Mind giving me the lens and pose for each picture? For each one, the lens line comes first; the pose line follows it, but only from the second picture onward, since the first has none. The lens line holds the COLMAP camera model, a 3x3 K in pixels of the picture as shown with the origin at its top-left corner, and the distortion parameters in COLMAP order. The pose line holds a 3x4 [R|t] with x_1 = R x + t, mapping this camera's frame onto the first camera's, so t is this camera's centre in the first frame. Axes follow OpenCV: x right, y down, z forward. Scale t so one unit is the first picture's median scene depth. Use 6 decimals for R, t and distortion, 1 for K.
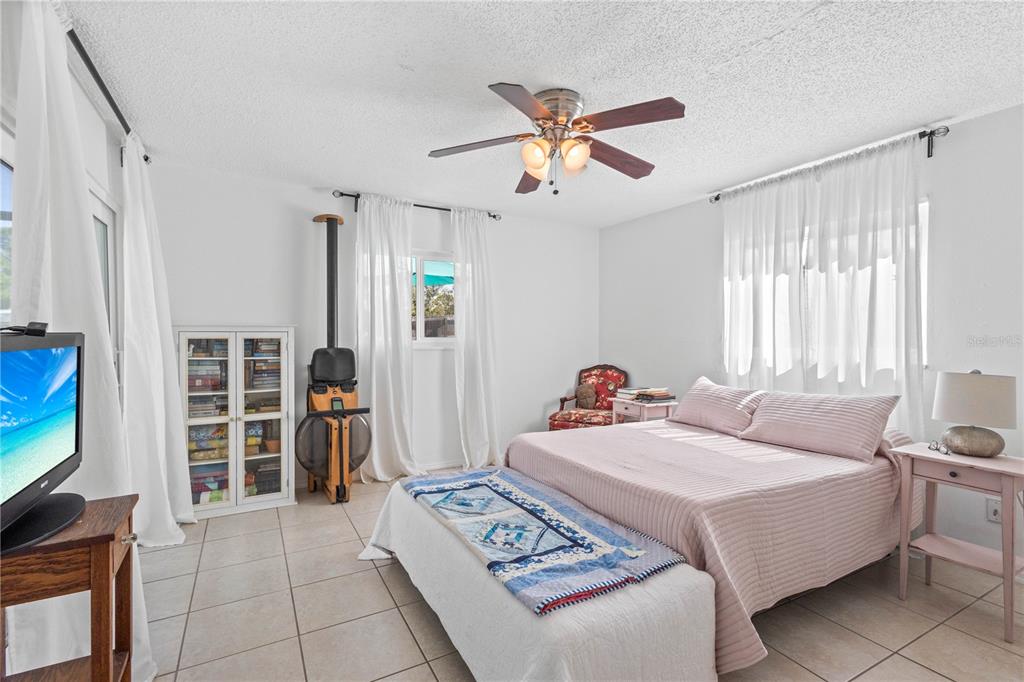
lens RADIAL K [[483.4, 0, 516.5], [0, 483.4, 335.6], [0, 0, 1]] dist [0.012883, -0.003572]
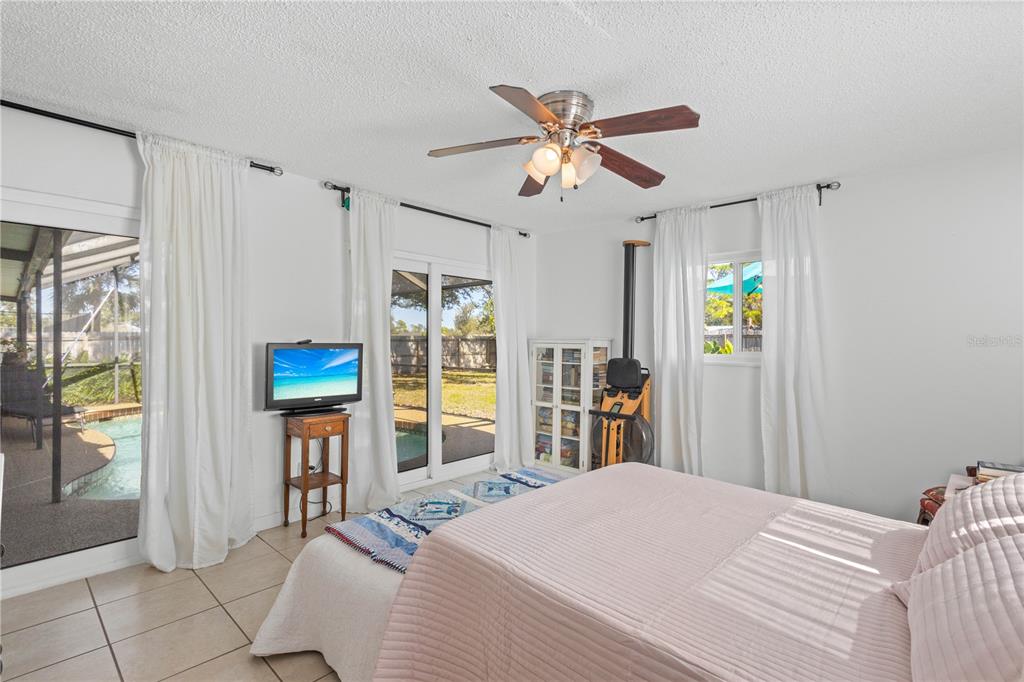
lens RADIAL K [[483.4, 0, 507.8], [0, 483.4, 337.5], [0, 0, 1]] dist [0.012883, -0.003572]
pose [[0.292172, -0.004197, -0.956356, 0.704281], [-0.013032, 0.999880, -0.008369, -0.011352], [0.956277, 0.014908, 0.292083, 0.460663]]
